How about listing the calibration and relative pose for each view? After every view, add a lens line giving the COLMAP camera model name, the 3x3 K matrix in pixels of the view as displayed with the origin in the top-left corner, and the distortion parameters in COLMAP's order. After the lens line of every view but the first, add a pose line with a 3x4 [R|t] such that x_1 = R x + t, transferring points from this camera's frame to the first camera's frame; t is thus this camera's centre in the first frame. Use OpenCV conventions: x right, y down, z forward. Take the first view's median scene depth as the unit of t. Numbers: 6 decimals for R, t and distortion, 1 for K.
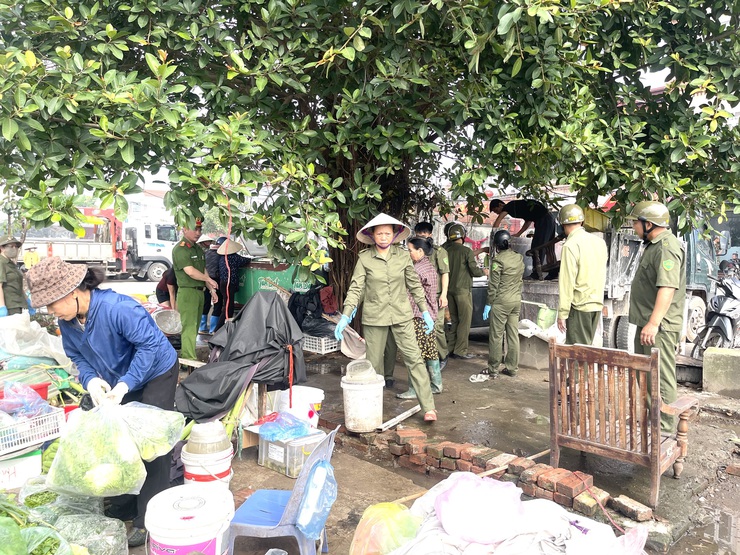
lens RADIAL K [[561.8, 0, 383.4], [0, 561.8, 283.3], [0, 0, 1]] dist [0.032537, -0.029549]
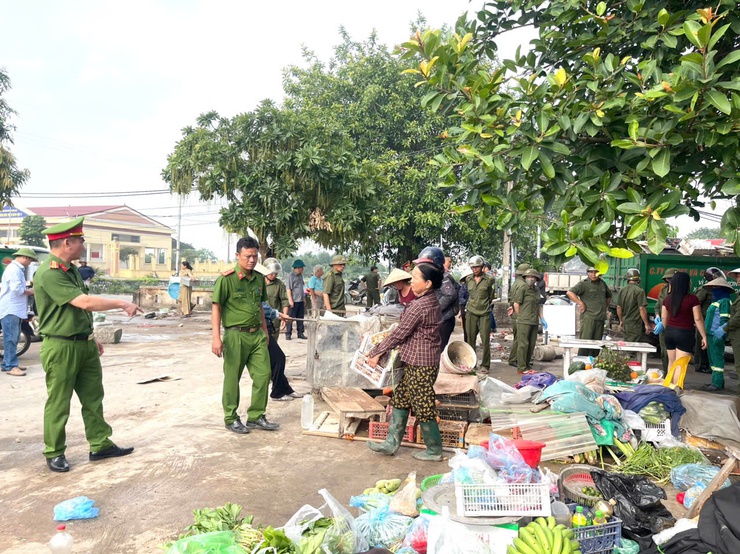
lens RADIAL K [[555.9, 0, 369.9], [0, 555.9, 280.2], [0, 0, 1]] dist [0.045657, -0.061691]
pose [[0.495821, 0.014246, -0.868308, 0.005526], [-0.070408, 0.997233, -0.023843, -0.028230], [0.865566, 0.072957, 0.495453, 0.296064]]
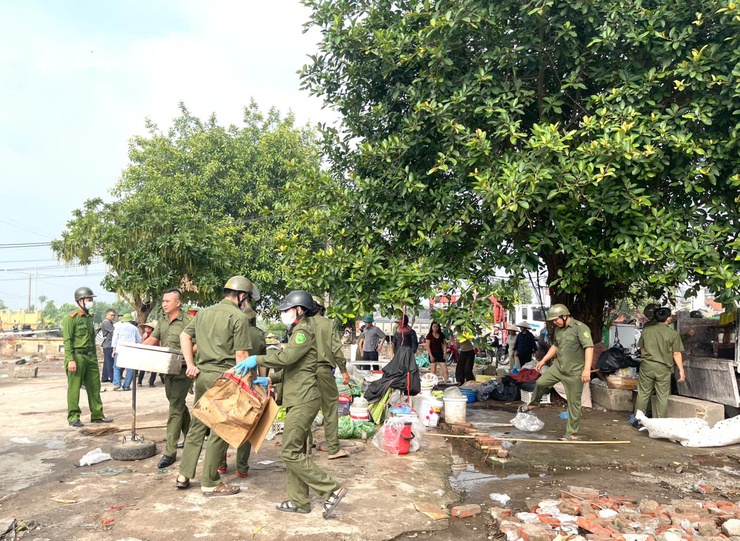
lens RADIAL K [[579.8, 0, 362.1], [0, 579.8, 308.6], [0, 0, 1]] dist [-0.065222, -0.000900]
pose [[0.724012, -0.020203, -0.689491, 1.148613], [-0.043702, 0.996219, -0.075081, 0.038570], [0.688402, 0.084492, 0.720392, -0.677235]]
